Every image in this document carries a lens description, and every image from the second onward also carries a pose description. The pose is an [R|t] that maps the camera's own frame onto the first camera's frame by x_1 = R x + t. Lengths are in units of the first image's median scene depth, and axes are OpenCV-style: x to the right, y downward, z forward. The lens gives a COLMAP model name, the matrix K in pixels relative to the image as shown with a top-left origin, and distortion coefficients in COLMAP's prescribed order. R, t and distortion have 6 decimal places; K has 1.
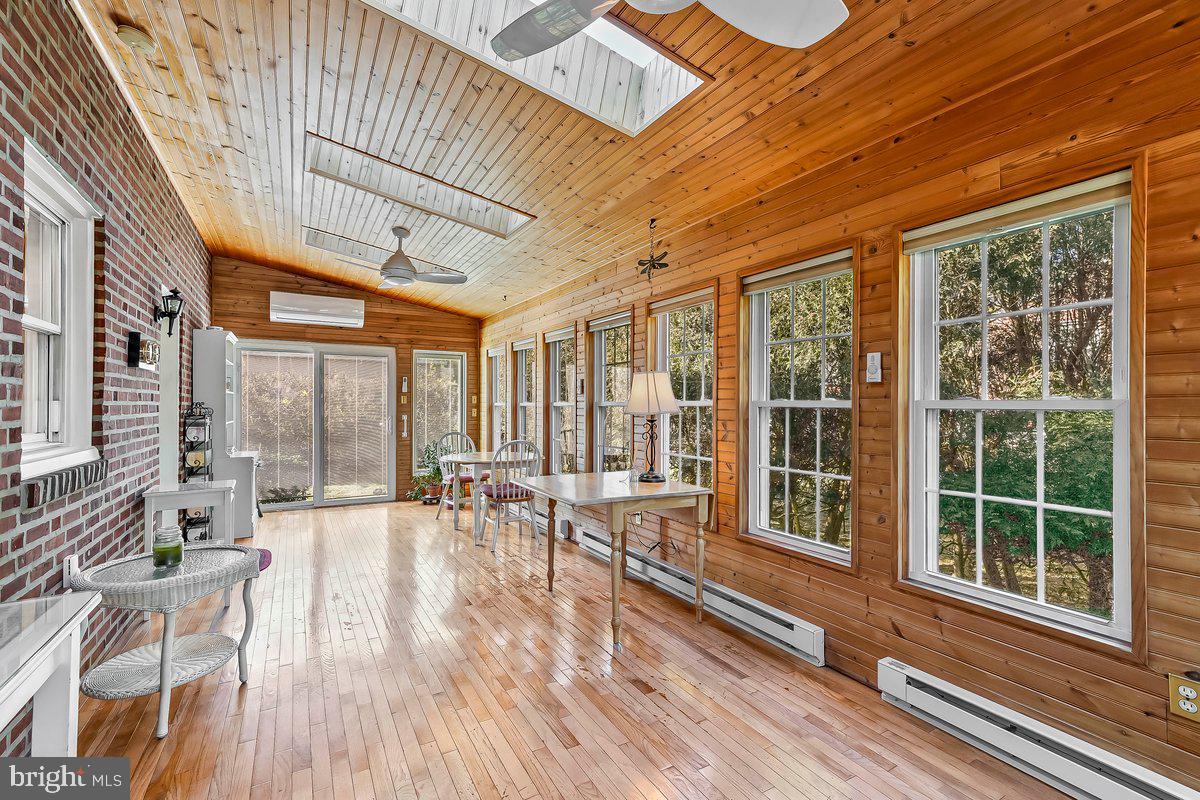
lens RADIAL K [[472.2, 0, 600.0], [0, 472.2, 400.0], [0, 0, 1]] dist [0.000748, -0.000040]
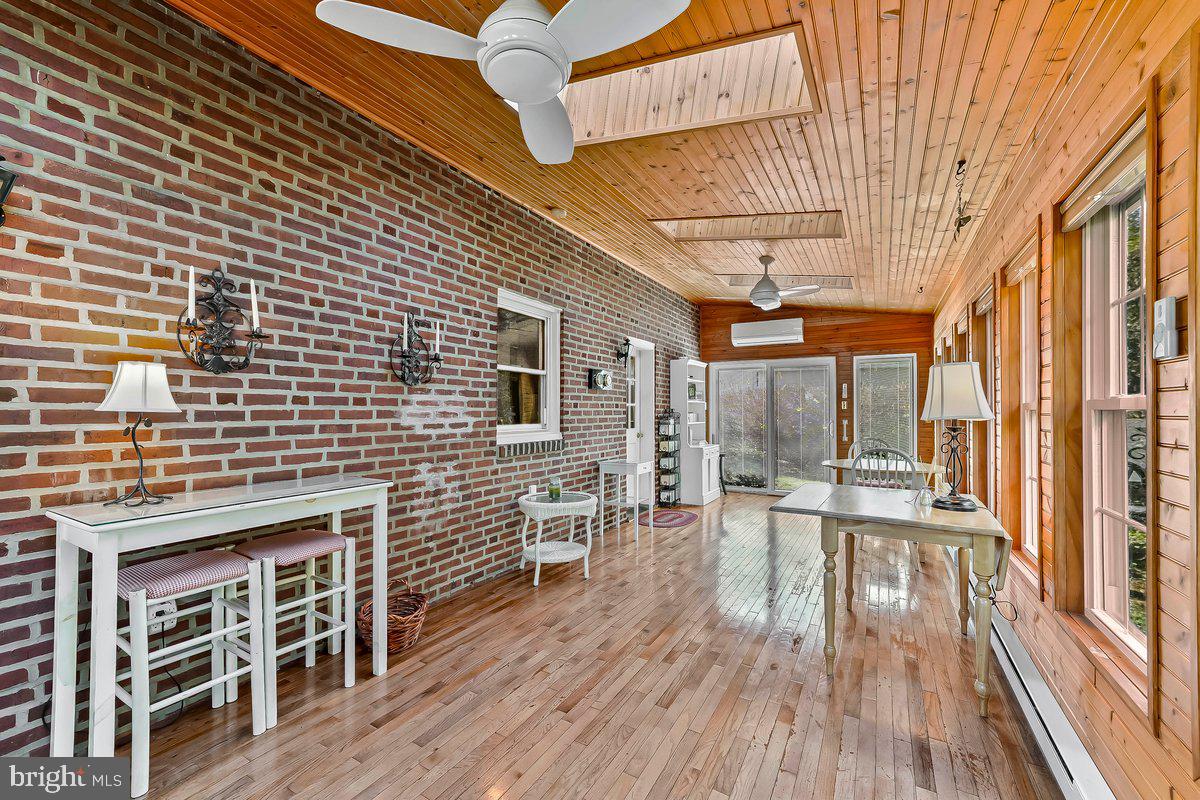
lens RADIAL K [[422.3, 0, 592.4], [0, 422.3, 405.8], [0, 0, 1]] dist [-0.010979, -0.000047]
pose [[0.553141, -0.010996, -0.833015, 0.147433], [0.010311, 0.999927, -0.006353, 0.001591], [0.833024, -0.005075, 0.553214, 0.062451]]
